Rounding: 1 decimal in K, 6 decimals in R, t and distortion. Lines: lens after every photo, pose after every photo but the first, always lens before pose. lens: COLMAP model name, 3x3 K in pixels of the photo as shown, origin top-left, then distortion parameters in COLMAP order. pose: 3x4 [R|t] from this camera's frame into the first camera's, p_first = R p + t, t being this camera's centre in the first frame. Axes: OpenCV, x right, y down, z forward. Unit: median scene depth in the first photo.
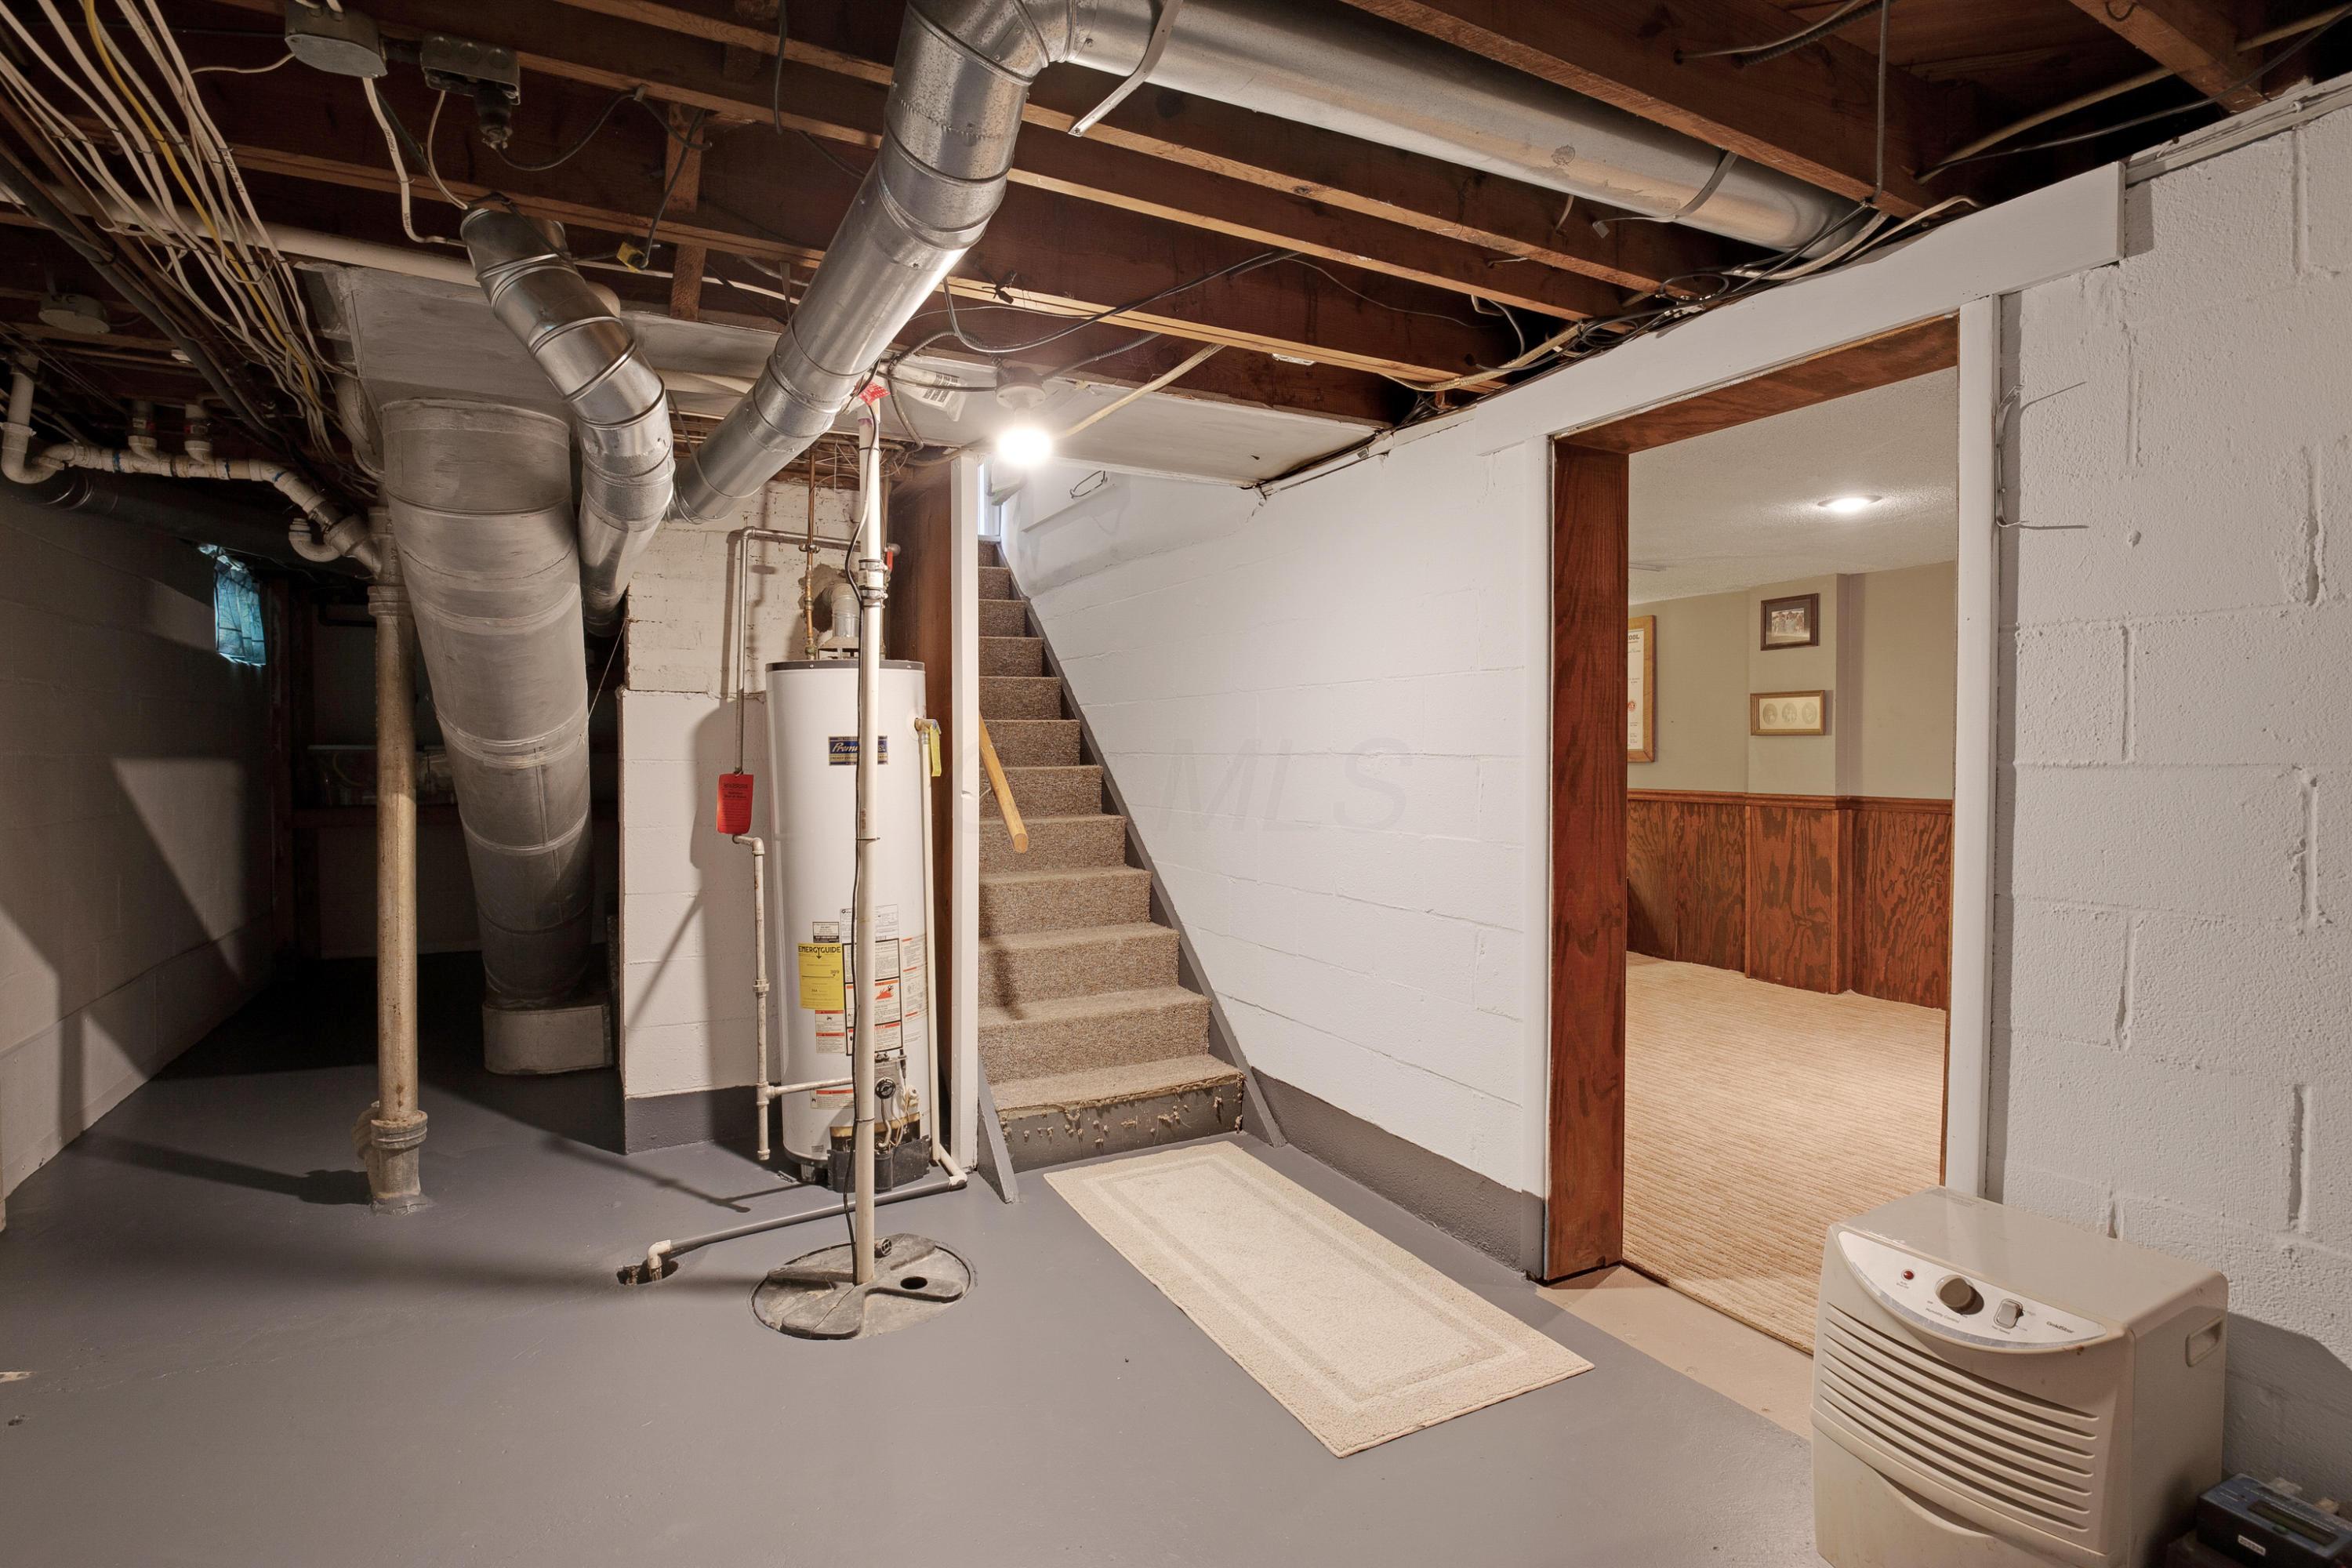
lens RADIAL K [[1147.3, 0, 1168.1], [0, 1147.3, 775.1], [0, 0, 1]] dist [-0.030705, -0.000911]
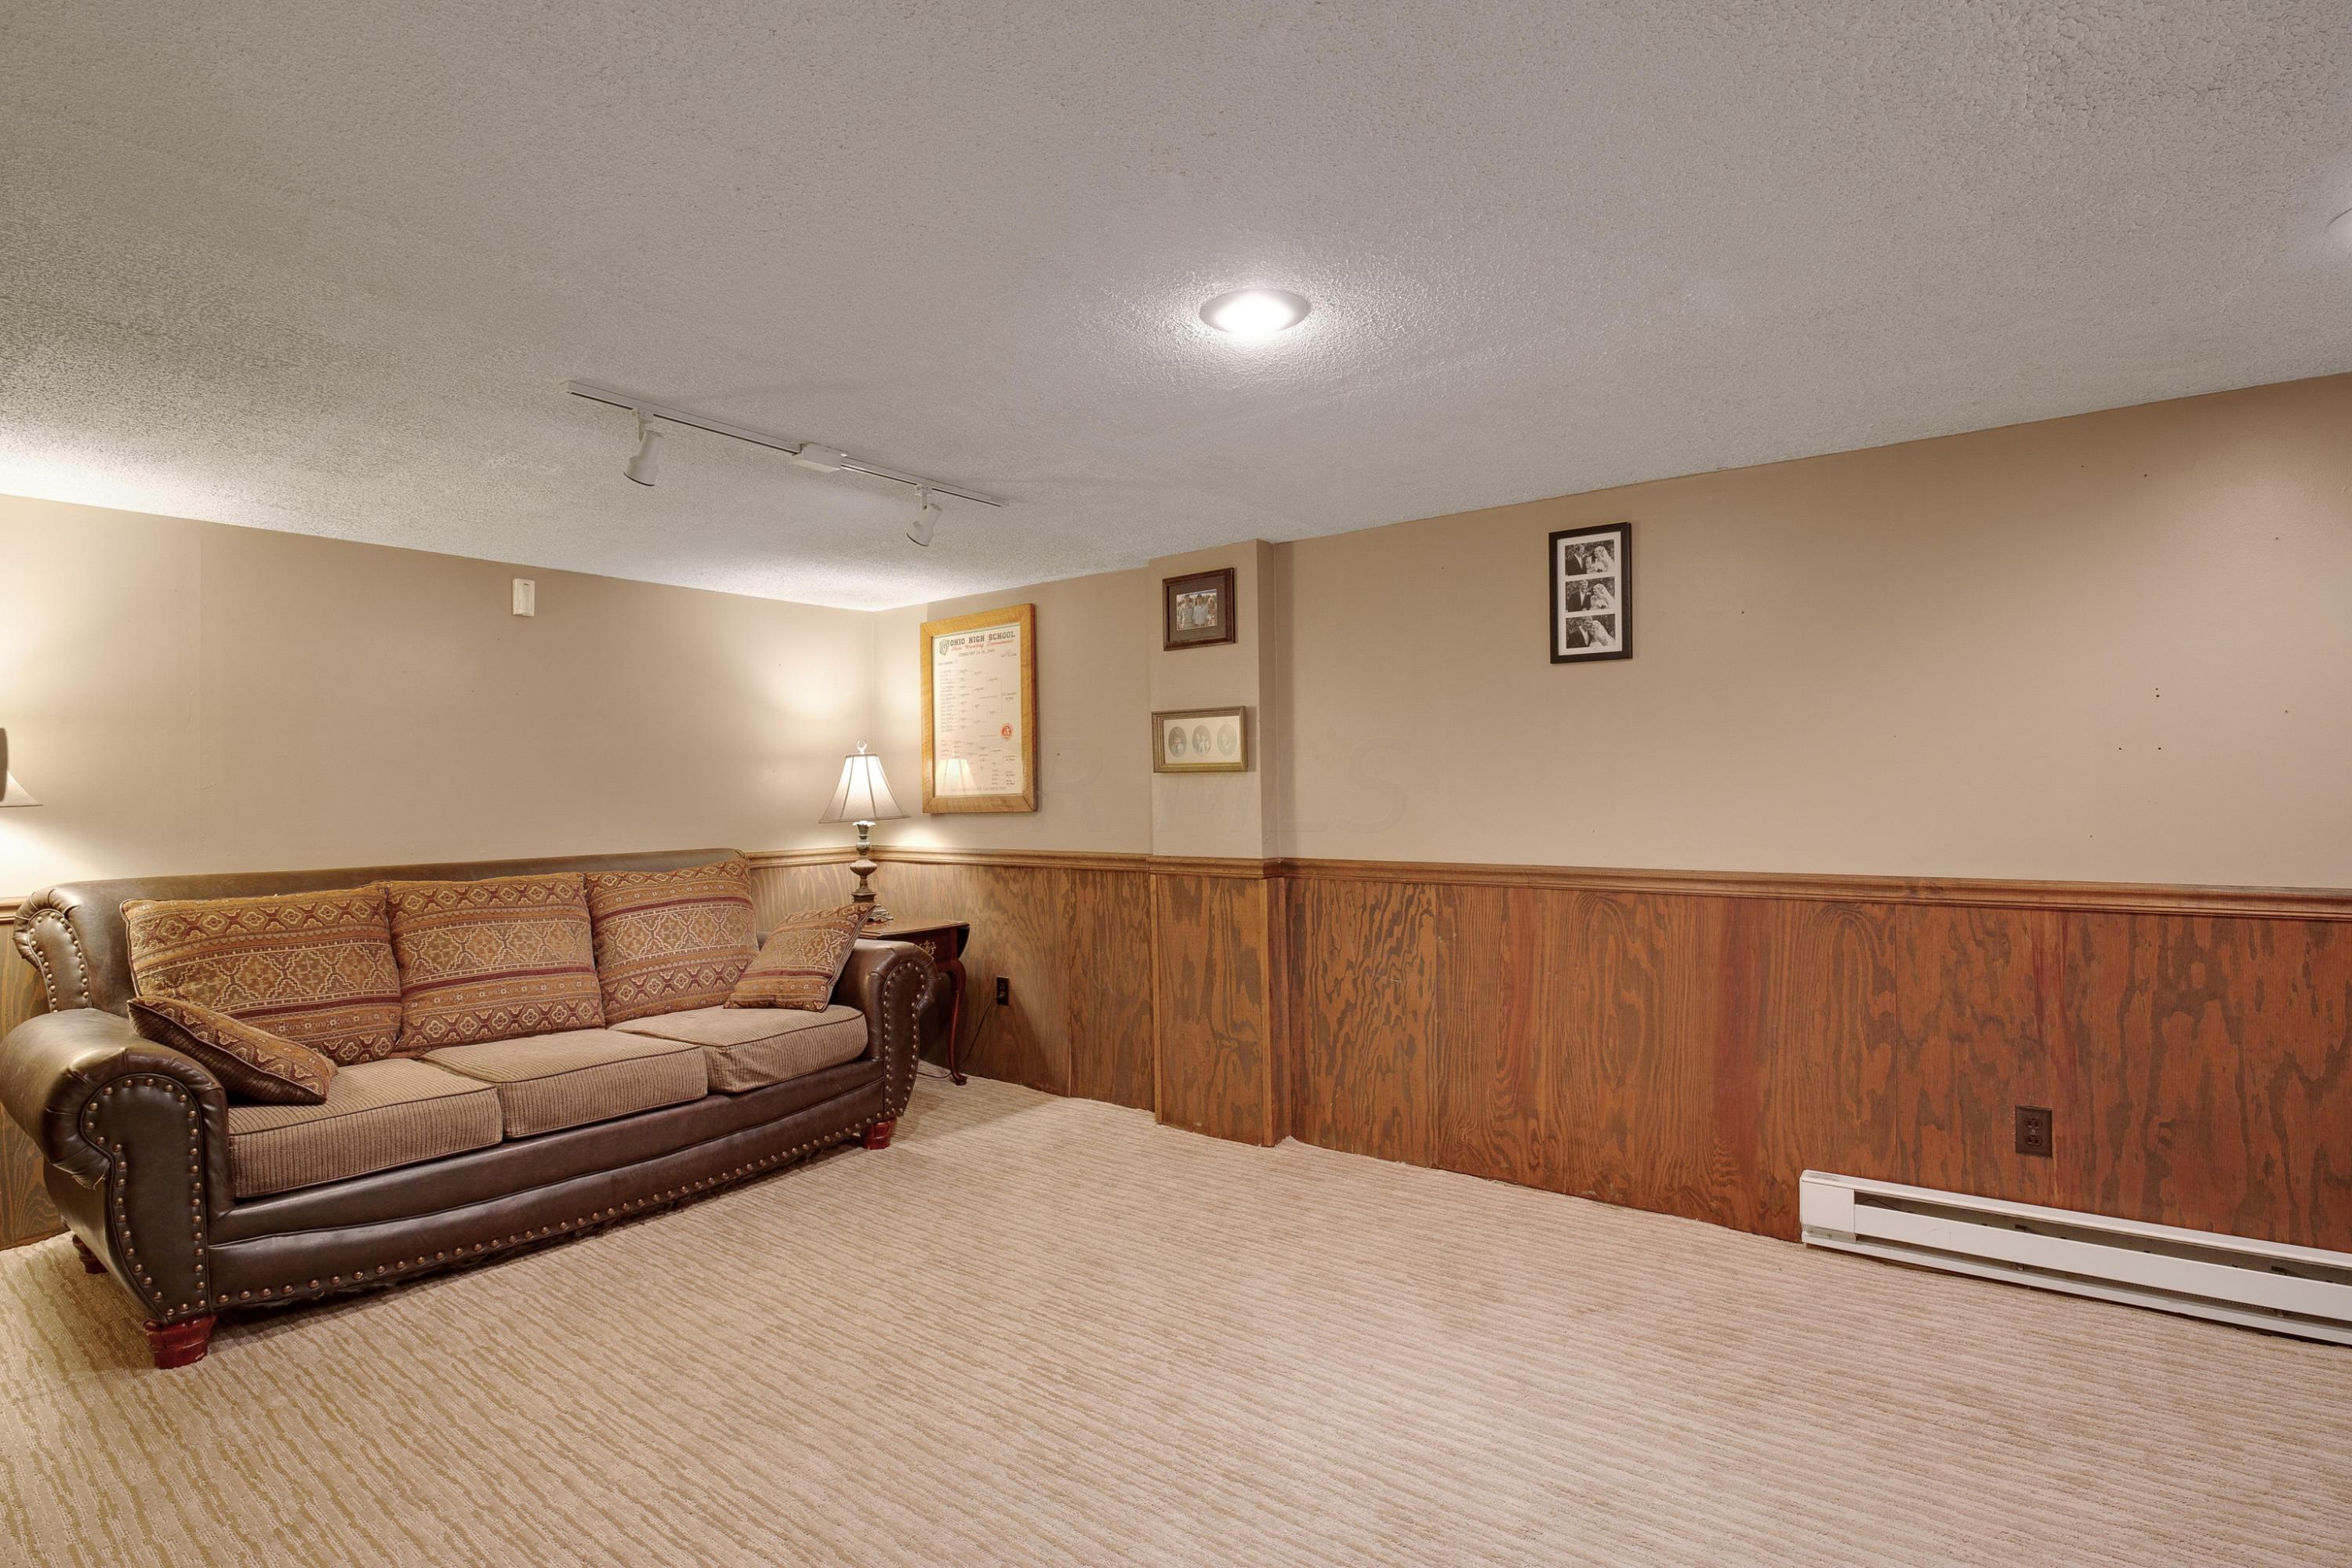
lens RADIAL K [[1147.3, 0, 1174.9], [0, 1147.3, 786.6], [0, 0, 1]] dist [-0.030705, -0.000911]
pose [[0.904793, -0.013558, 0.425635, 0.237715], [0.024153, 0.999518, -0.019505, -0.013003], [-0.425165, 0.027928, 0.904685, 0.381065]]
